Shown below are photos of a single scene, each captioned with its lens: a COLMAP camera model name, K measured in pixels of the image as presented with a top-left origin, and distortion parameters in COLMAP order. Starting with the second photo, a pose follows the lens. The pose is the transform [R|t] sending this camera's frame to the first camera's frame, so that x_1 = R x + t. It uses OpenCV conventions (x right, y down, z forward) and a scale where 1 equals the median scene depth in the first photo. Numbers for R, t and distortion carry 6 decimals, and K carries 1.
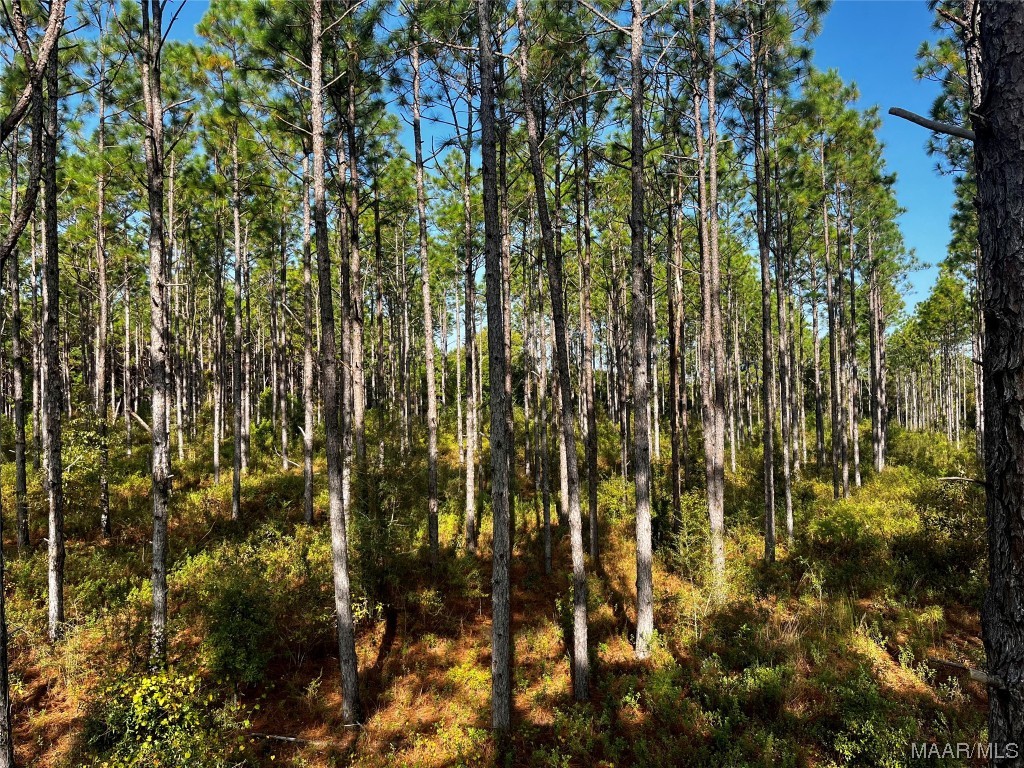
lens RADIAL K [[744.3, 0, 512.5], [0, 744.3, 384.0], [0, 0, 1]] dist [0.028378, -0.049354]
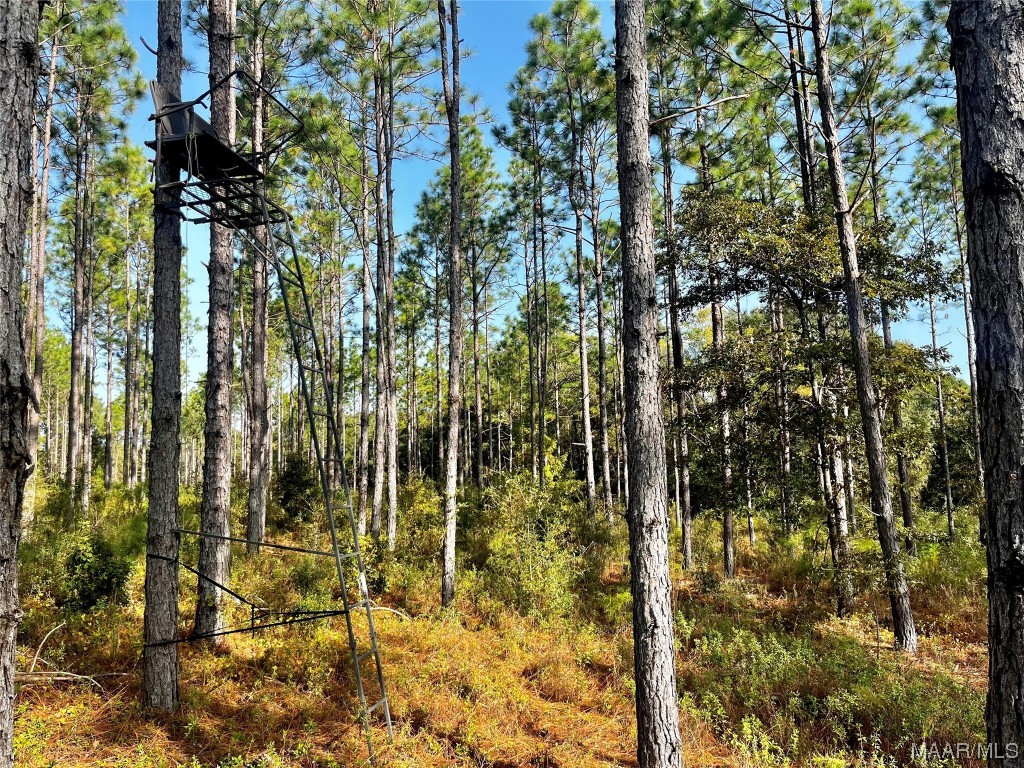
lens RADIAL K [[744.3, 0, 512.6], [0, 744.3, 385.0], [0, 0, 1]] dist [0.028378, -0.049354]
pose [[0.626743, 0.085017, 0.774574, -0.135131], [0.000039, 0.994027, -0.109136, 0.132858], [-0.779226, 0.068431, 0.622996, -0.270353]]
